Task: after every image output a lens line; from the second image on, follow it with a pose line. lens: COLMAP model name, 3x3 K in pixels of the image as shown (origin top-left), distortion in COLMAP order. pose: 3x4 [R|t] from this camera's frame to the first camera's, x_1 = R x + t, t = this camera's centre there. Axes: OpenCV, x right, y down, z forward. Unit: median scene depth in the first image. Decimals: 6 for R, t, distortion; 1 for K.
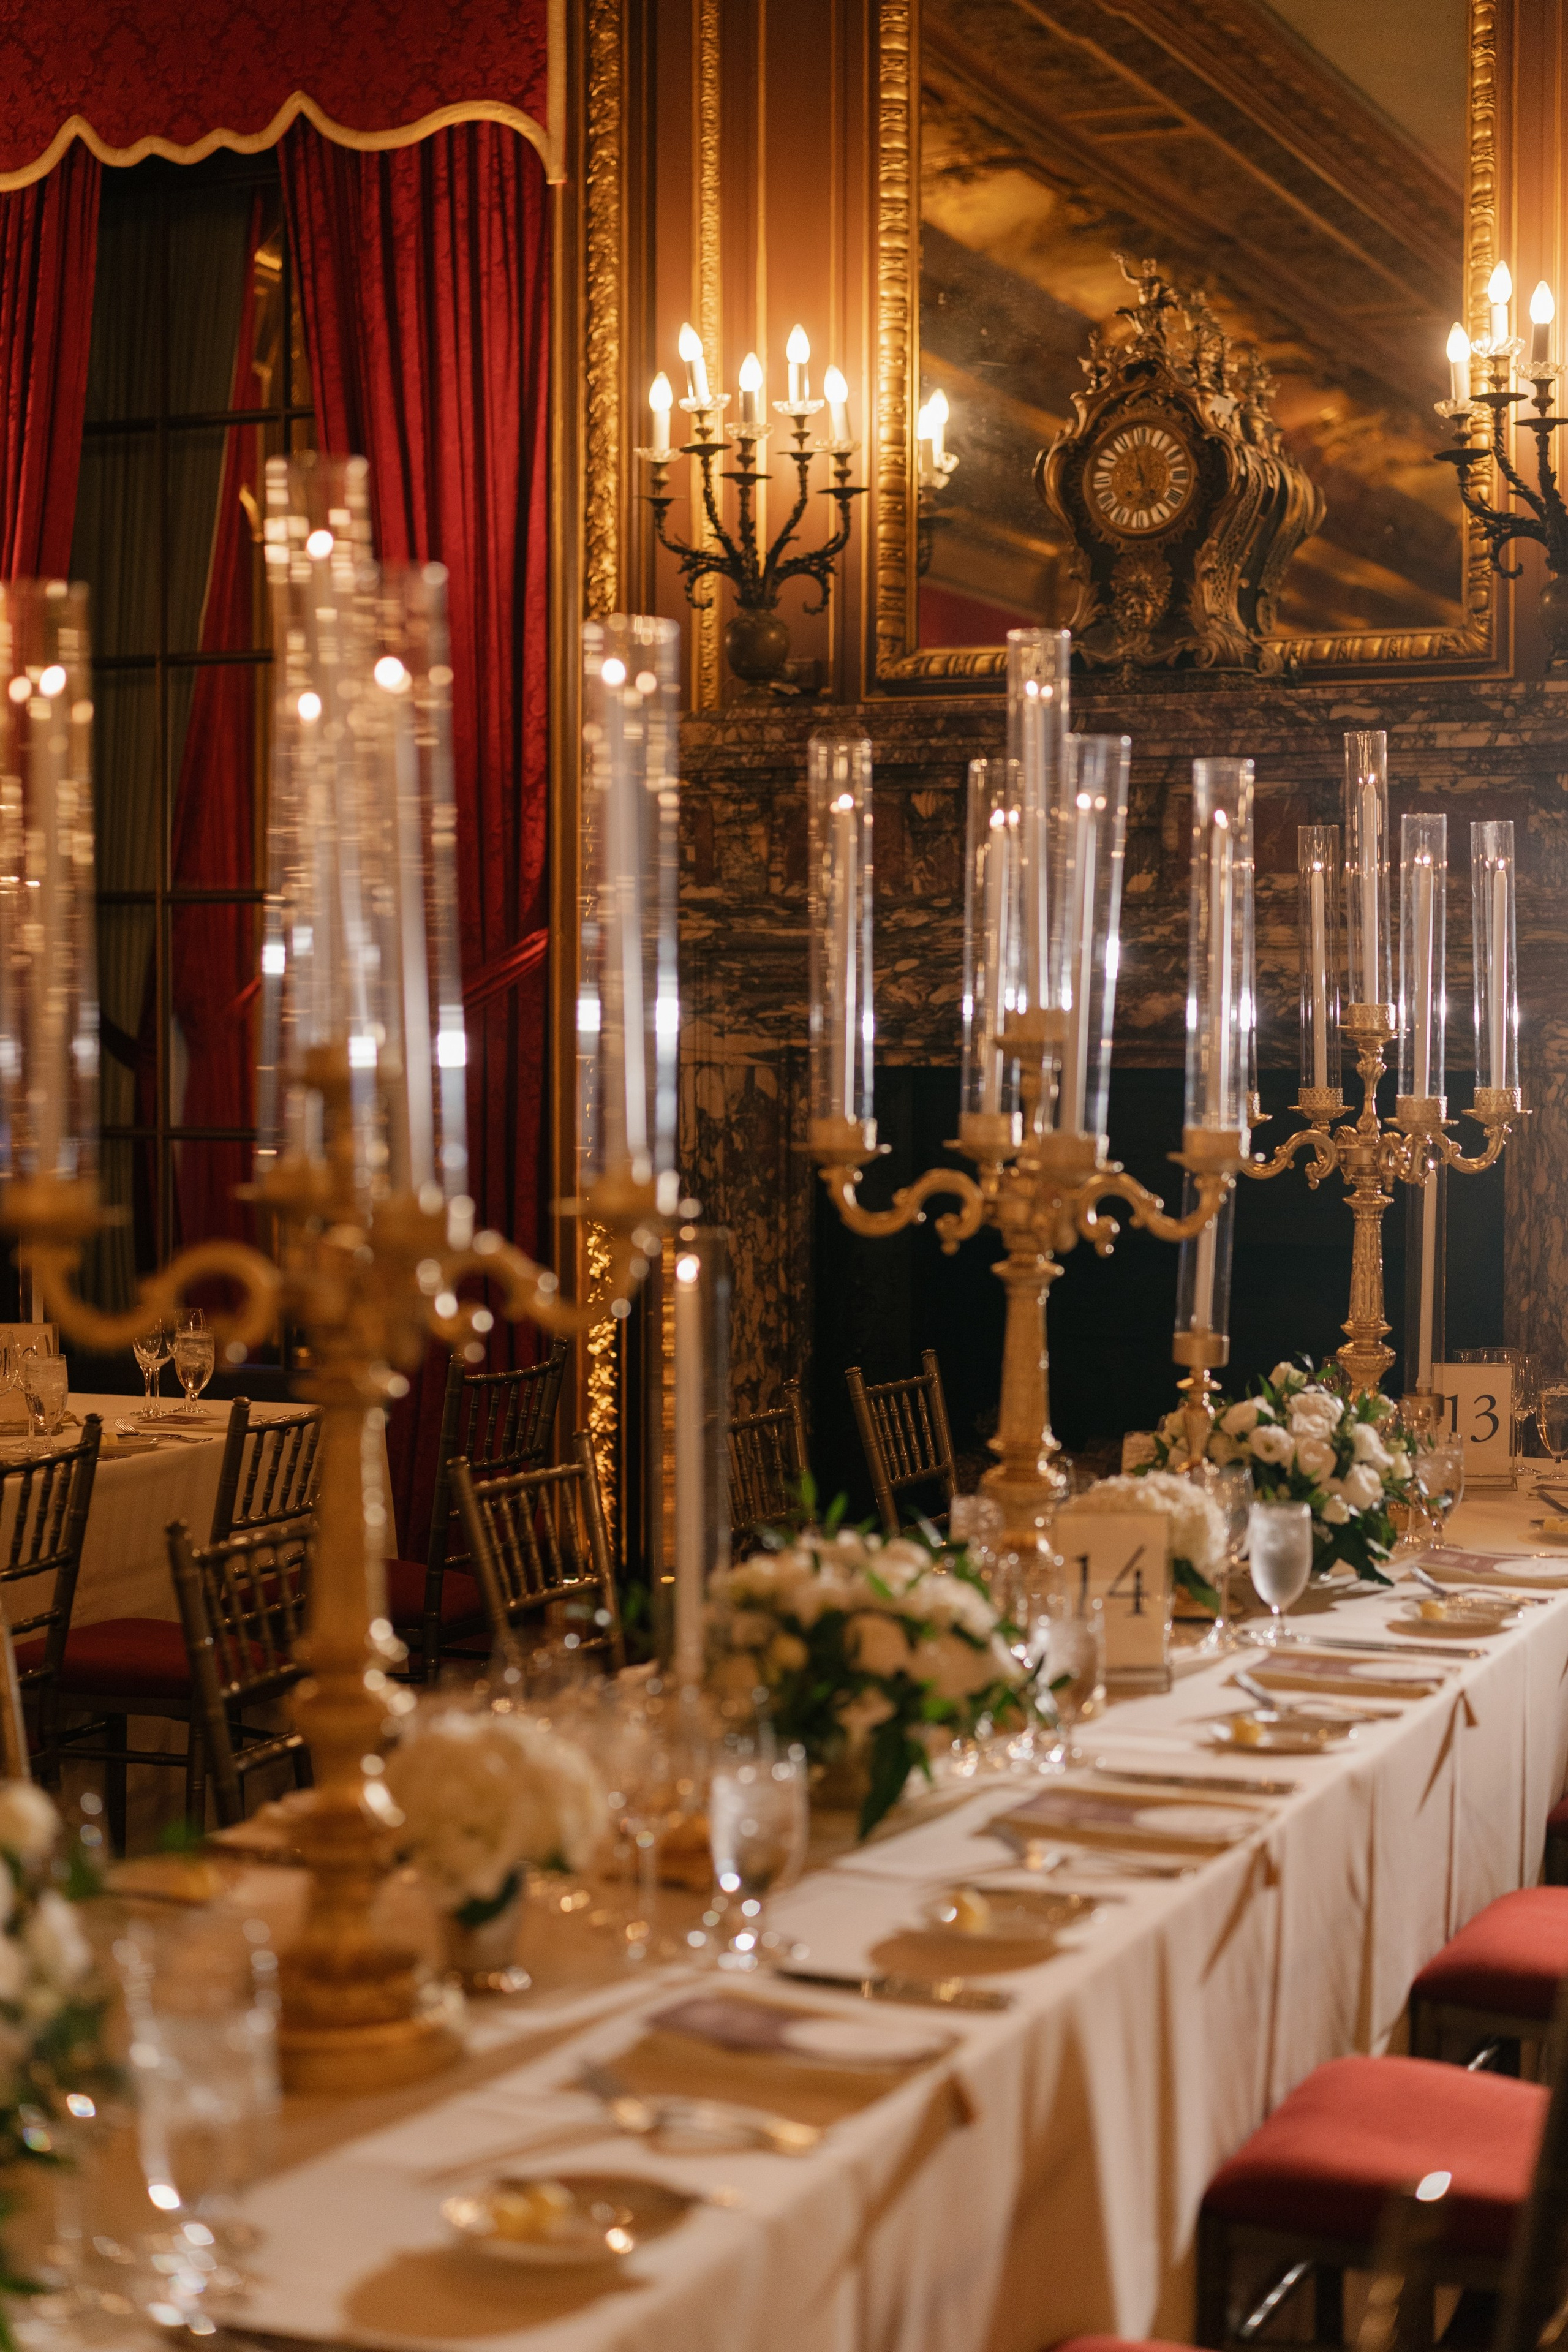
lens RADIAL K [[3429.0, 0, 975.8], [0, 3429.0, 1127.9], [0, 0, 1]] dist [-0.010404, 0.027155]
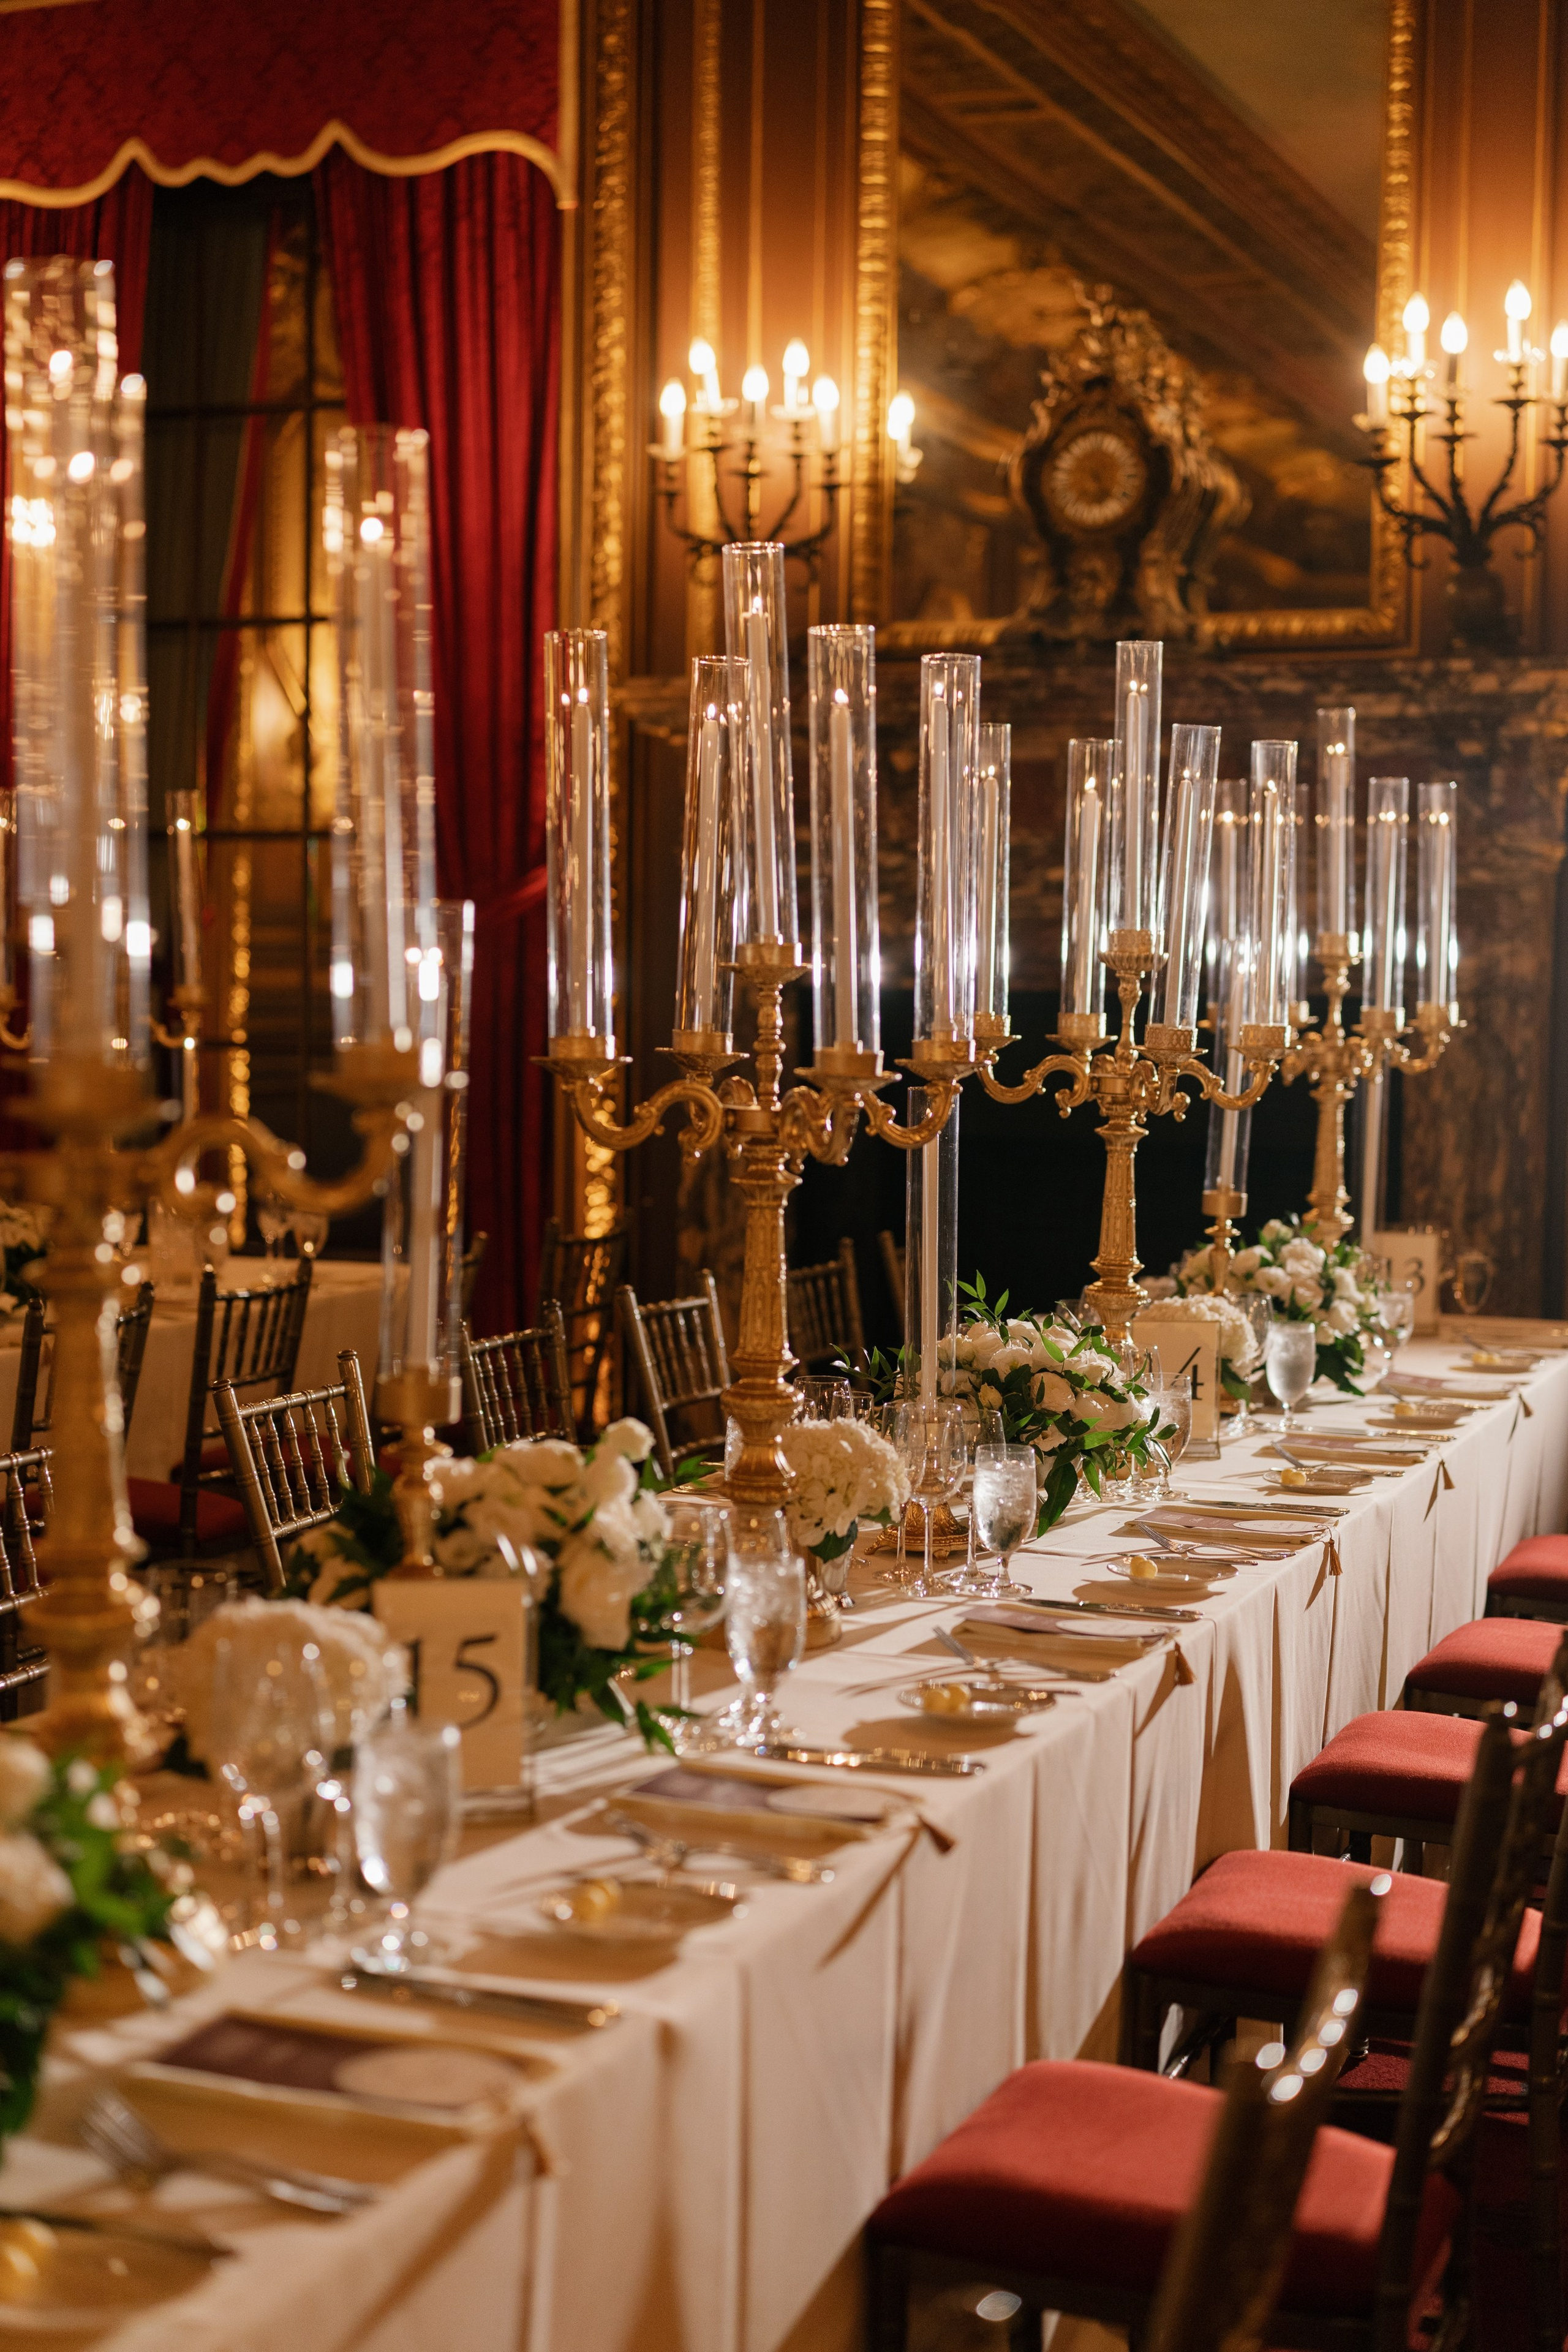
lens RADIAL K [[3290.4, 0, 786.6], [0, 3290.4, 1188.5], [0, 0, 1]] dist [-0.005500, -0.000800]
pose [[0.999947, 0.008753, -0.005374, -0.050010], [-0.008539, 0.999219, 0.038580, 0.007553], [0.005707, -0.038533, 0.999241, -0.120311]]
